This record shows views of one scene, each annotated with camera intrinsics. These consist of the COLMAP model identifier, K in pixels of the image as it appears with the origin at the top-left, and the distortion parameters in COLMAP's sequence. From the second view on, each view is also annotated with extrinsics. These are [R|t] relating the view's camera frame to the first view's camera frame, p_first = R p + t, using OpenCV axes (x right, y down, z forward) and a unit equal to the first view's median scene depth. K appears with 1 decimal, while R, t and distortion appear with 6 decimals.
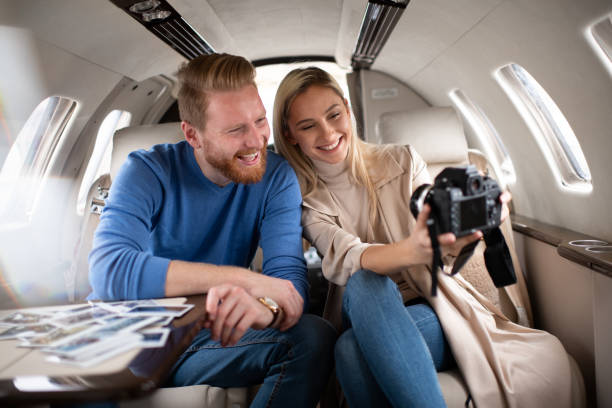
lens RADIAL K [[653.1, 0, 306.0], [0, 653.1, 204.0], [0, 0, 1]] dist [-0.031121, 0.007227]
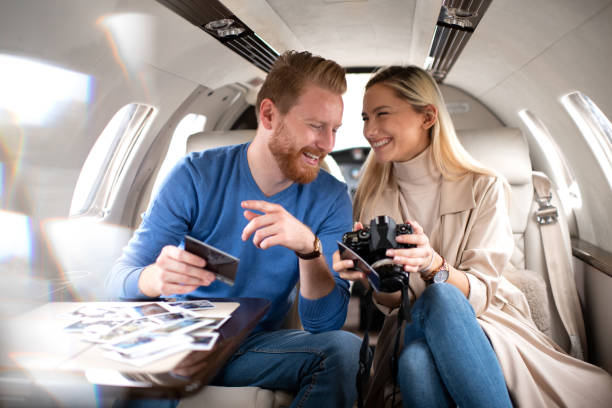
lens RADIAL K [[653.1, 0, 306.0], [0, 653.1, 204.0], [0, 0, 1]] dist [-0.031121, 0.007227]
pose [[0.991584, 0.062847, -0.113184, 0.026326], [-0.062605, 0.998022, 0.005690, -0.023707], [0.113318, 0.001444, 0.993558, -0.032291]]
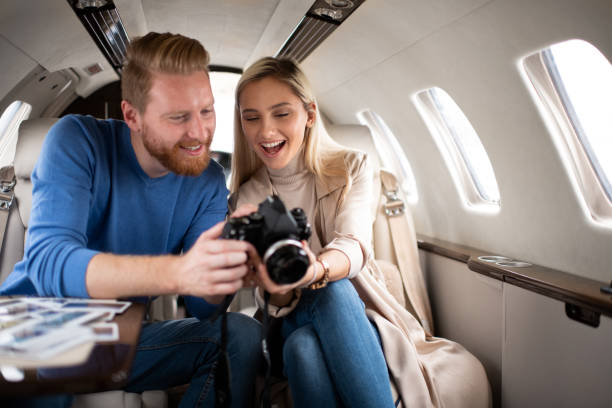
lens RADIAL K [[653.1, 0, 306.0], [0, 653.1, 204.0], [0, 0, 1]] dist [-0.031121, 0.007227]
pose [[0.977077, 0.058264, 0.204757, -0.094621], [-0.051755, 0.997974, -0.037006, 0.024260], [-0.206499, 0.025561, 0.978113, 0.003201]]
